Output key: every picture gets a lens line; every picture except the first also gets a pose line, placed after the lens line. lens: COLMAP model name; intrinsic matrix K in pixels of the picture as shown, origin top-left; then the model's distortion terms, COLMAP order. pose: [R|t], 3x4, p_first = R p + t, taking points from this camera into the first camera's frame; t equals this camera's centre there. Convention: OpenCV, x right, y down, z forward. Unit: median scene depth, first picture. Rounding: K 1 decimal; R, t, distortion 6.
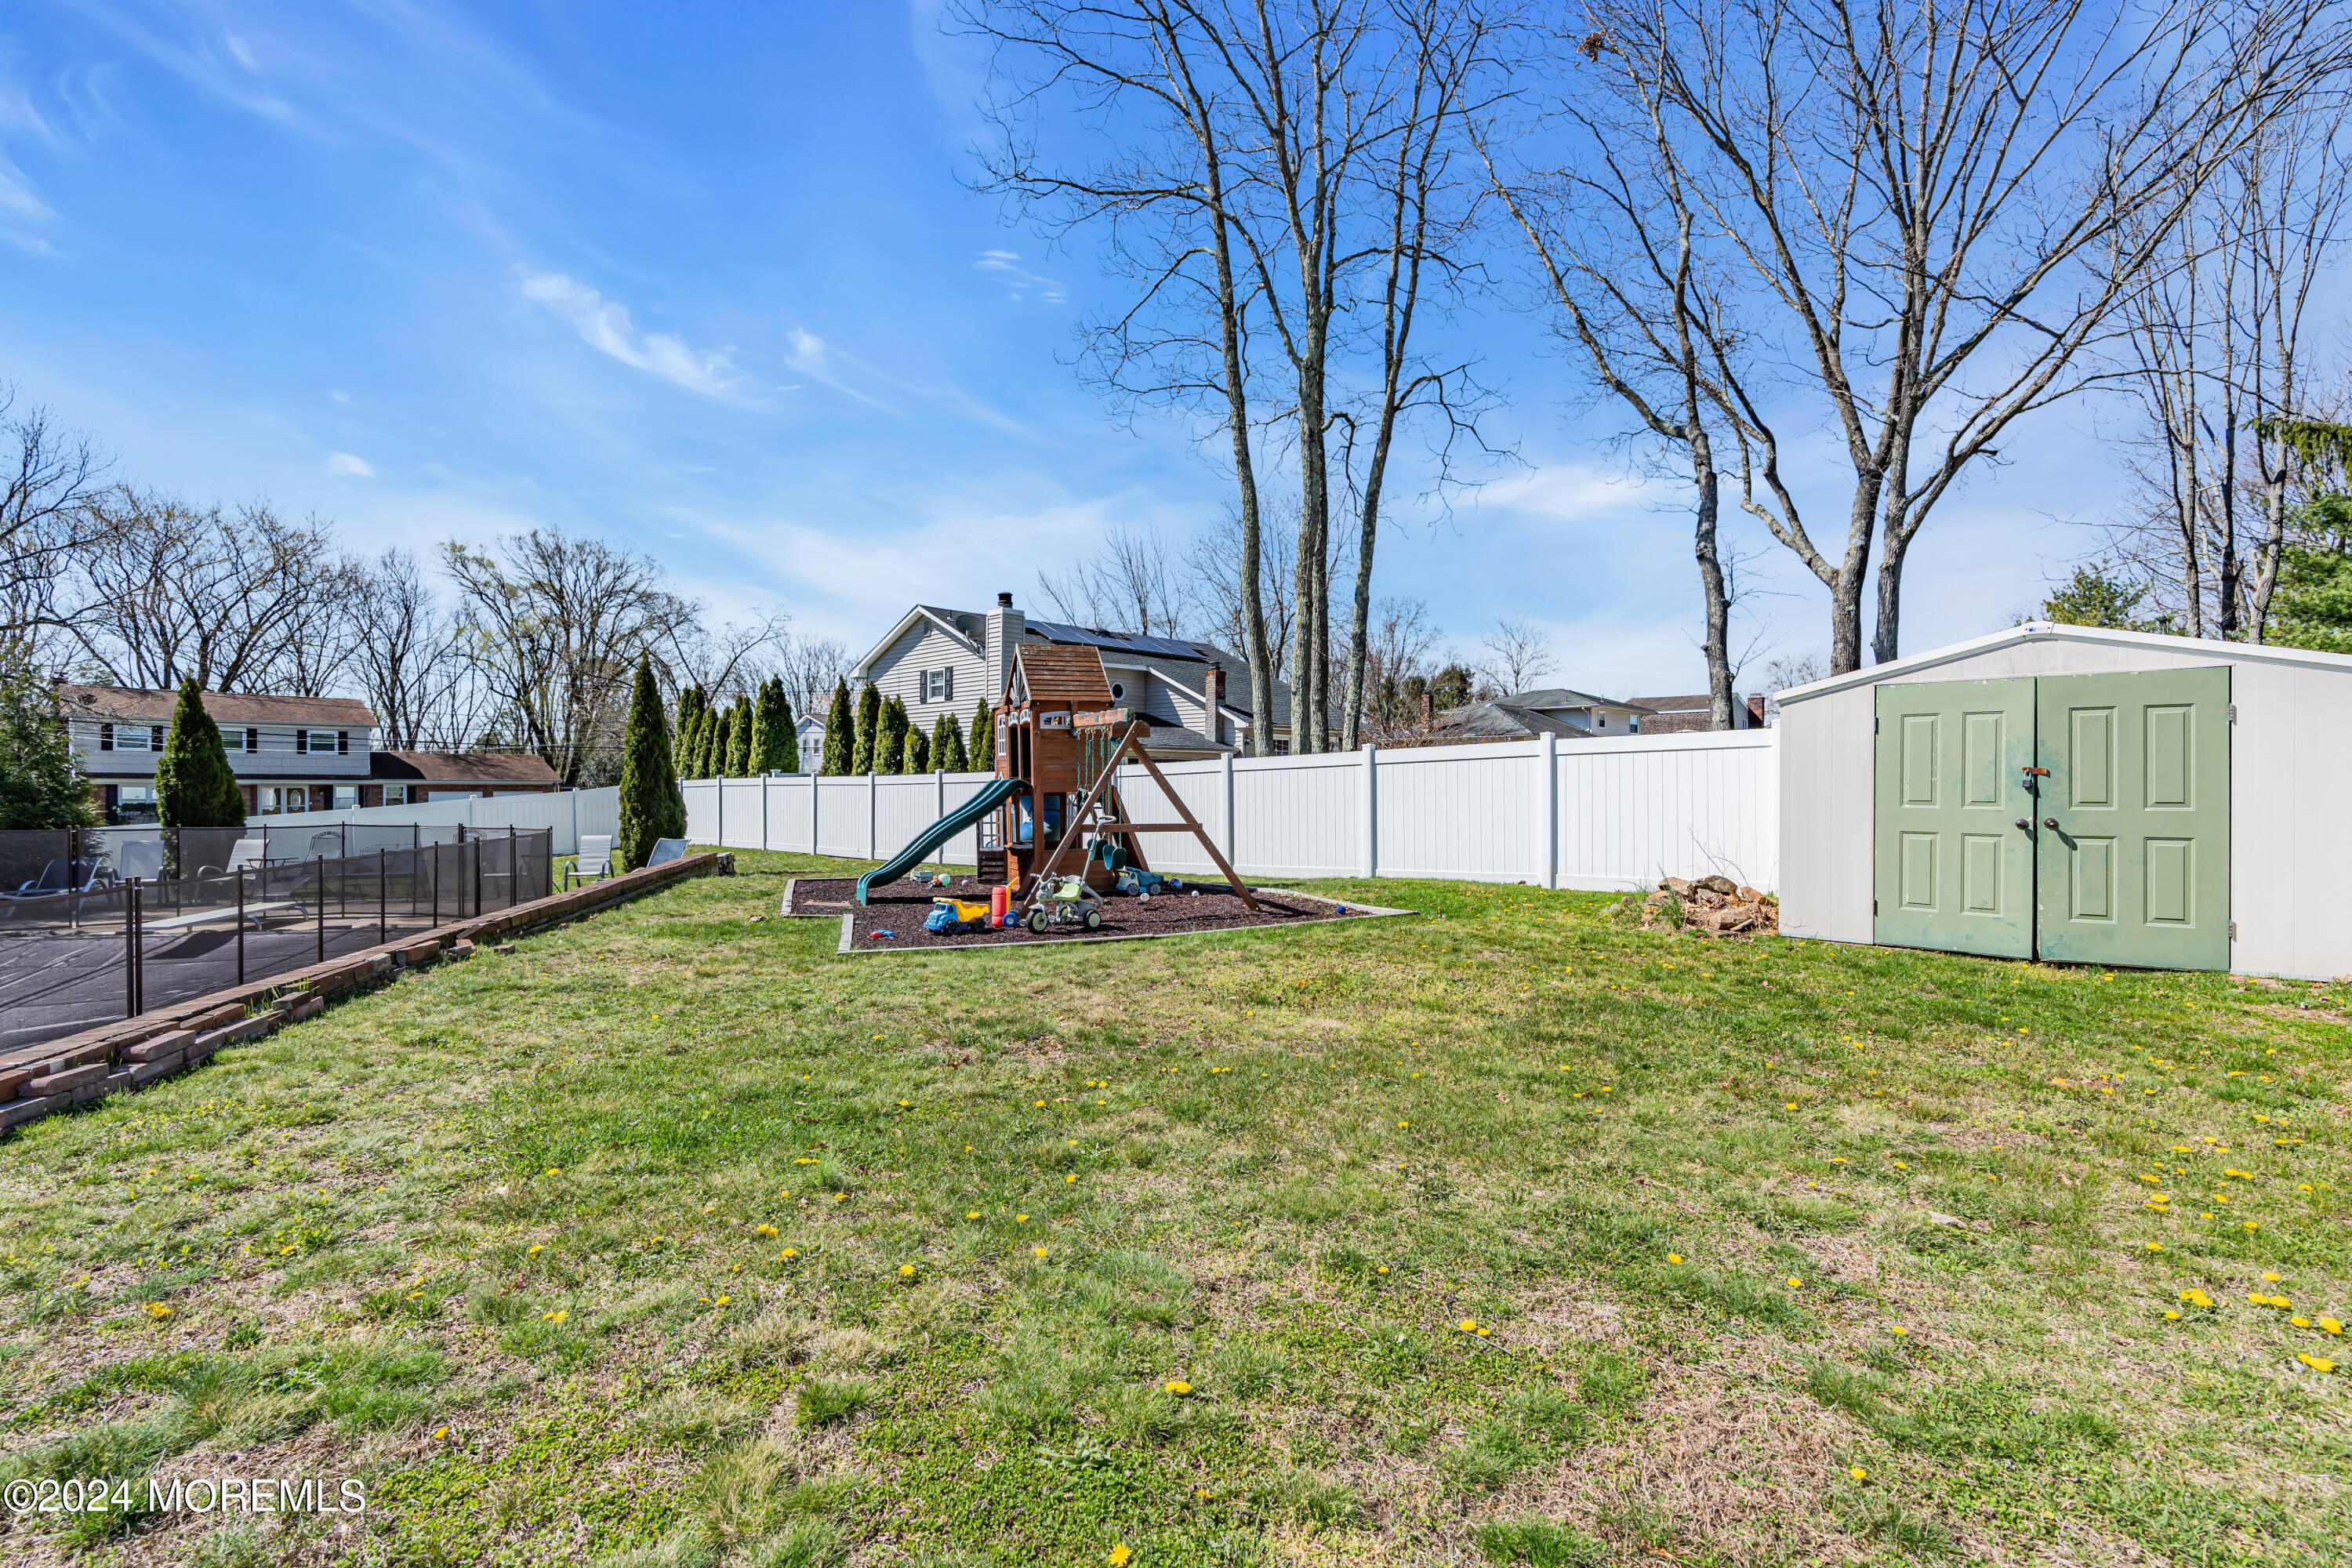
lens RADIAL K [[1056.6, 0, 1182.3], [0, 1056.6, 791.8], [0, 0, 1]] dist [-0.010341, 0.004903]
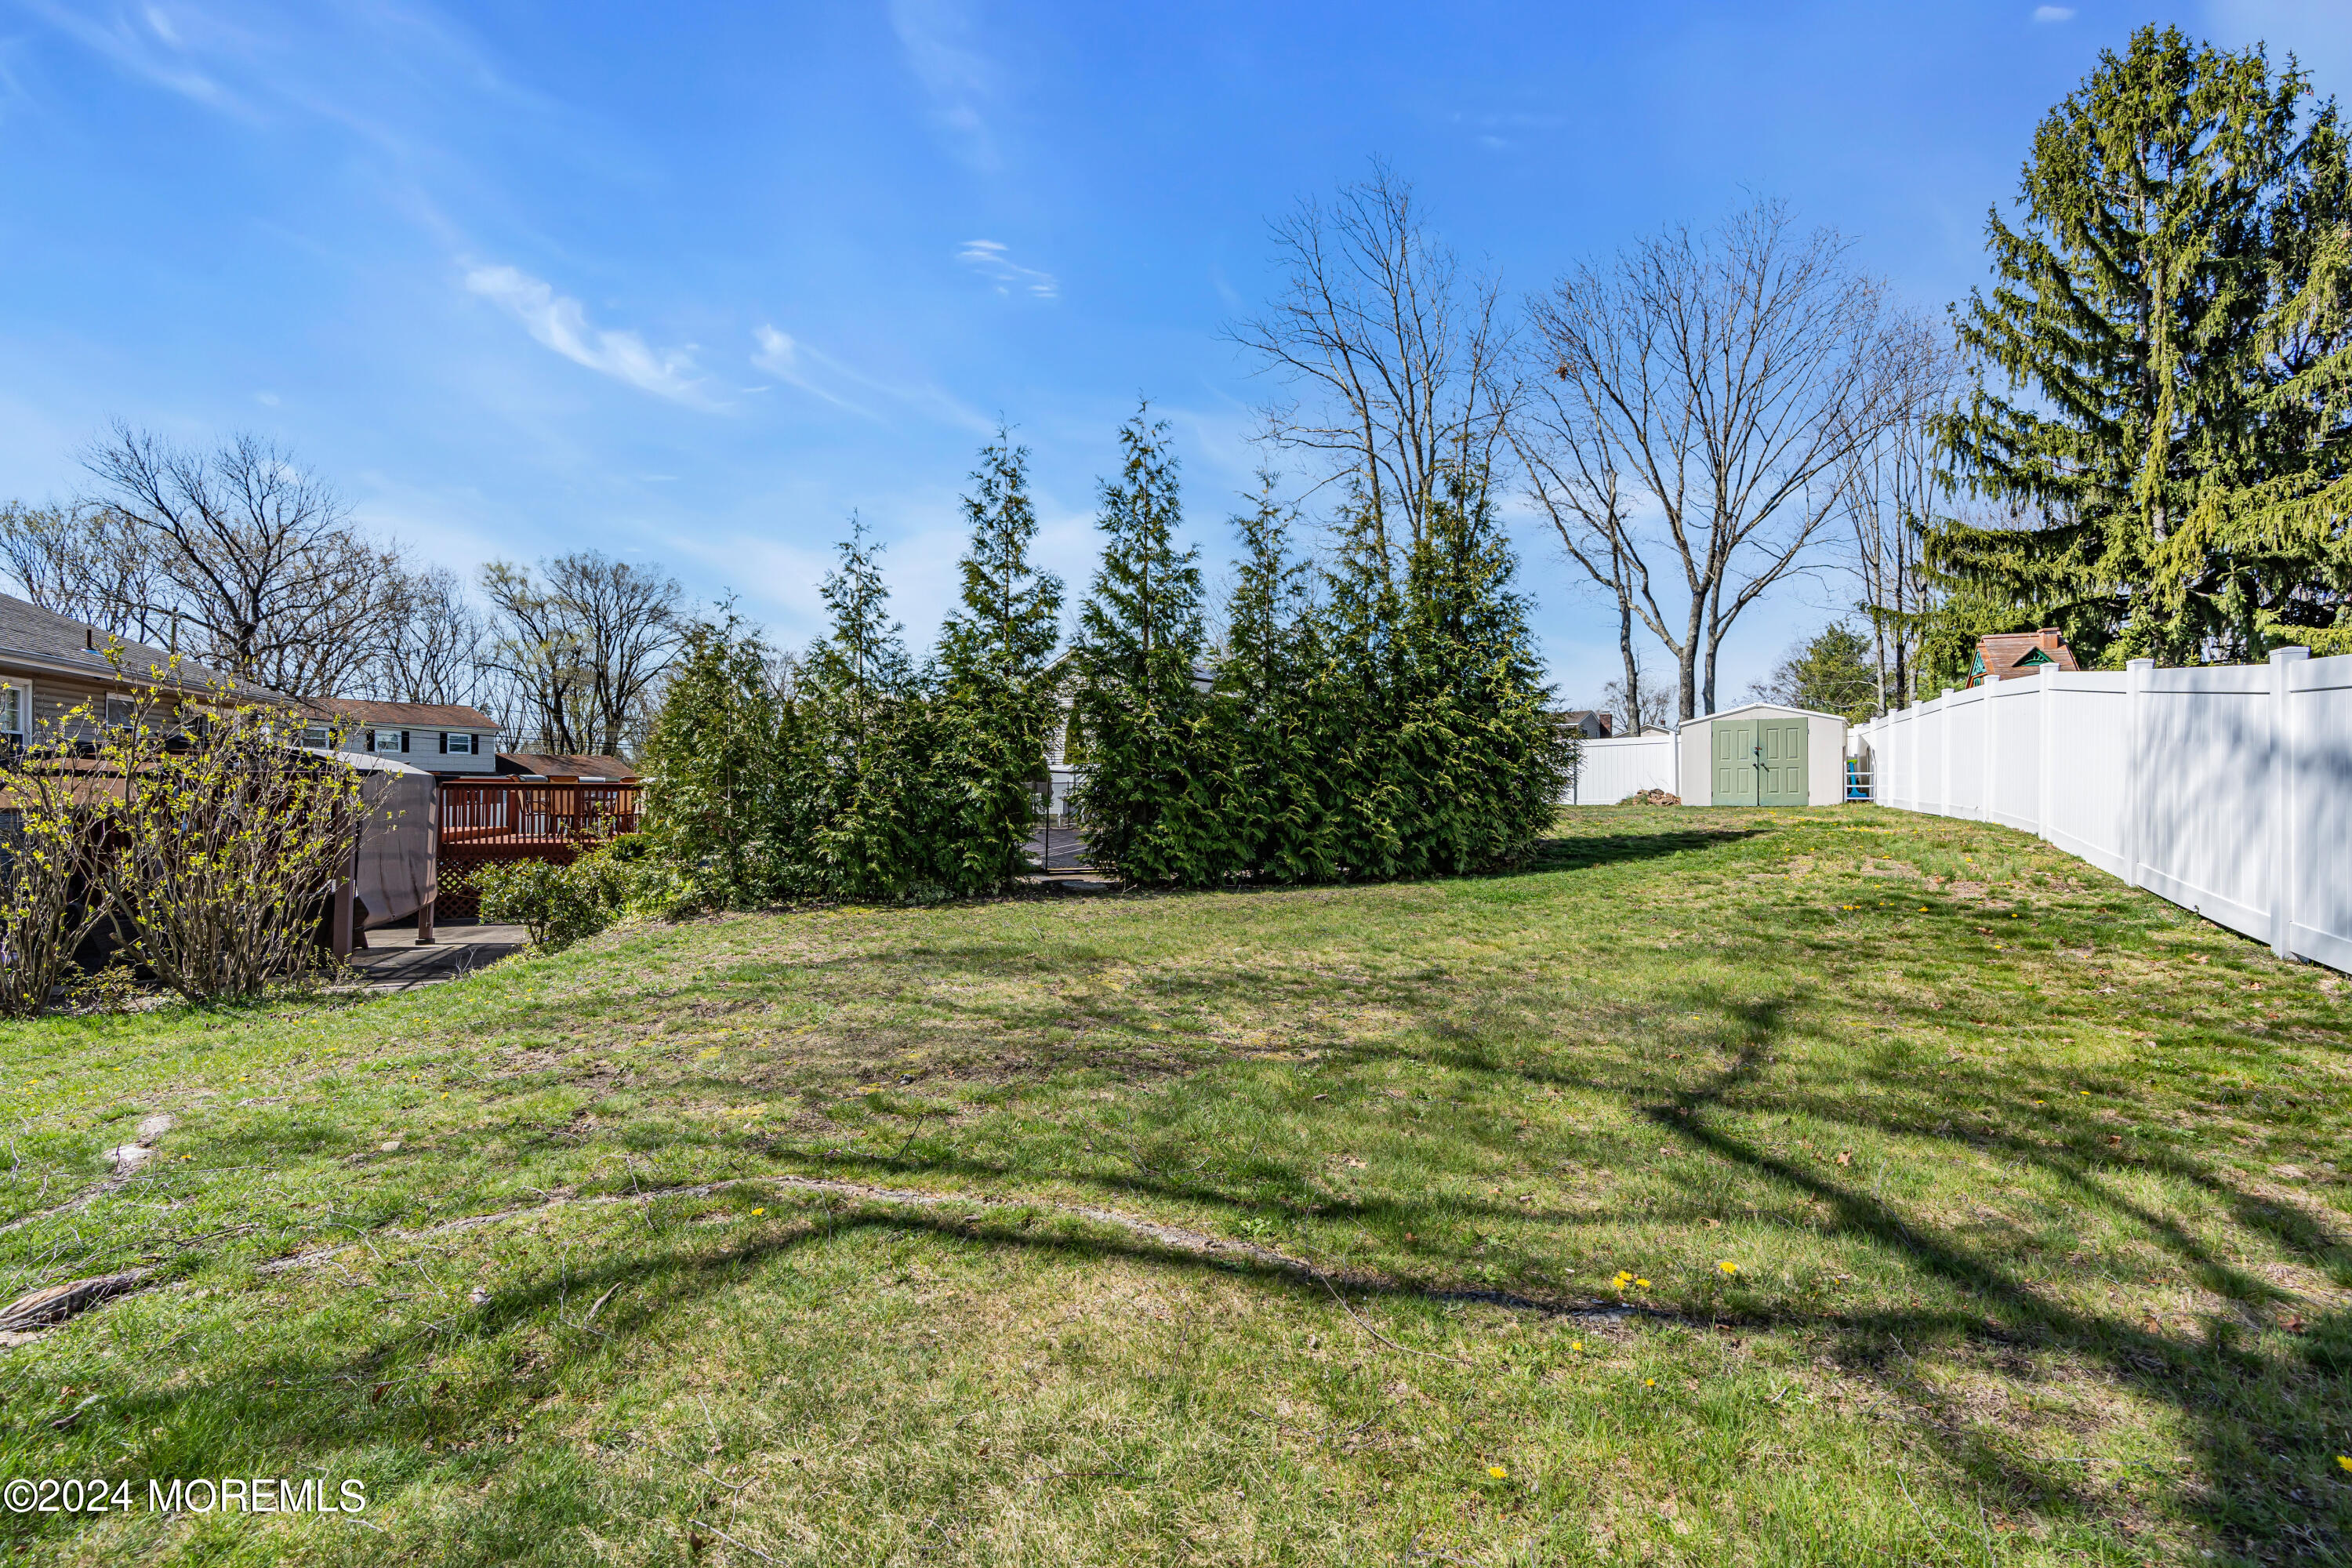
lens RADIAL K [[1056.6, 0, 1182.3], [0, 1056.6, 791.8], [0, 0, 1]] dist [-0.010341, 0.004903]
pose [[0.991006, -0.002403, 0.133799, -0.459353], [0.003527, 0.999960, -0.008163, 0.045354], [-0.133775, 0.008561, 0.990975, -0.659222]]
